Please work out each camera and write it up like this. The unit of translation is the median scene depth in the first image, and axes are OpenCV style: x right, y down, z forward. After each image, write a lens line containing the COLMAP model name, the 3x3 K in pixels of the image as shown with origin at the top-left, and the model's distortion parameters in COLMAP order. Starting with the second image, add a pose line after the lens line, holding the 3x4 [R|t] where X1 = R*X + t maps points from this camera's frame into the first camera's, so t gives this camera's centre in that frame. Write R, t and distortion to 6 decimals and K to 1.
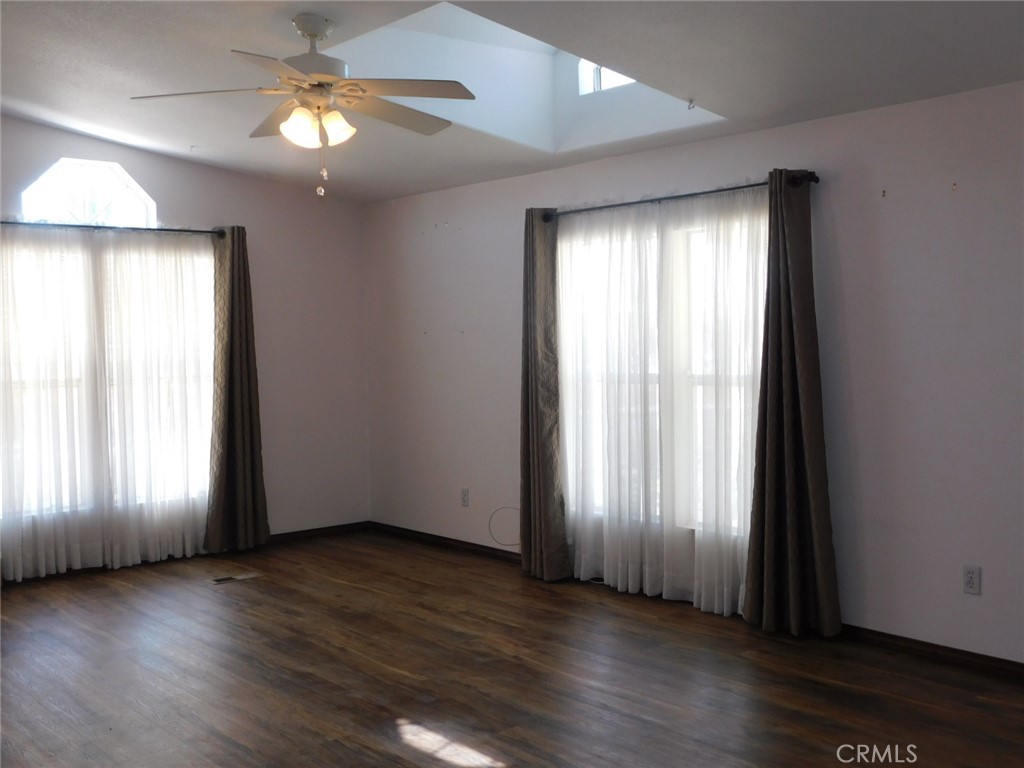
lens RADIAL K [[1075.5, 0, 512.0], [0, 1075.5, 384.0], [0, 0, 1]] dist [0.014166, 0.016486]
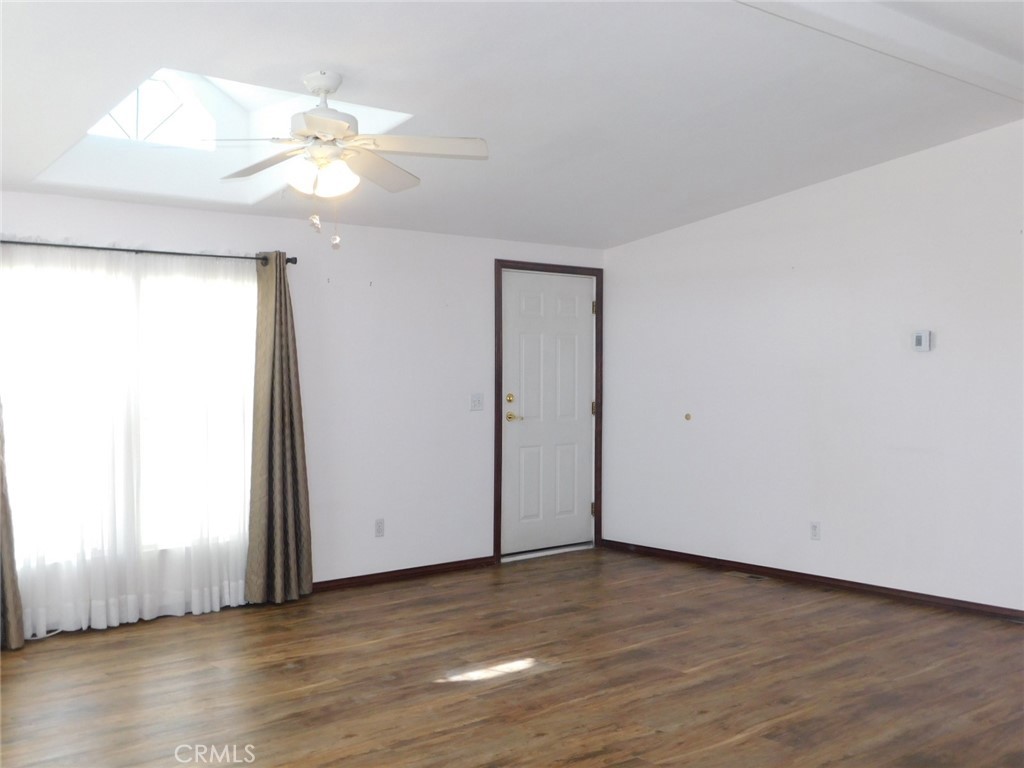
lens RADIAL K [[1075.5, 0, 512.0], [0, 1075.5, 384.0], [0, 0, 1]] dist [0.014166, 0.016486]
pose [[-0.005222, -0.000946, 0.999986, -1.203576], [0.043266, 0.999063, 0.001171, -0.027735], [-0.999050, 0.043271, -0.005176, 0.806282]]
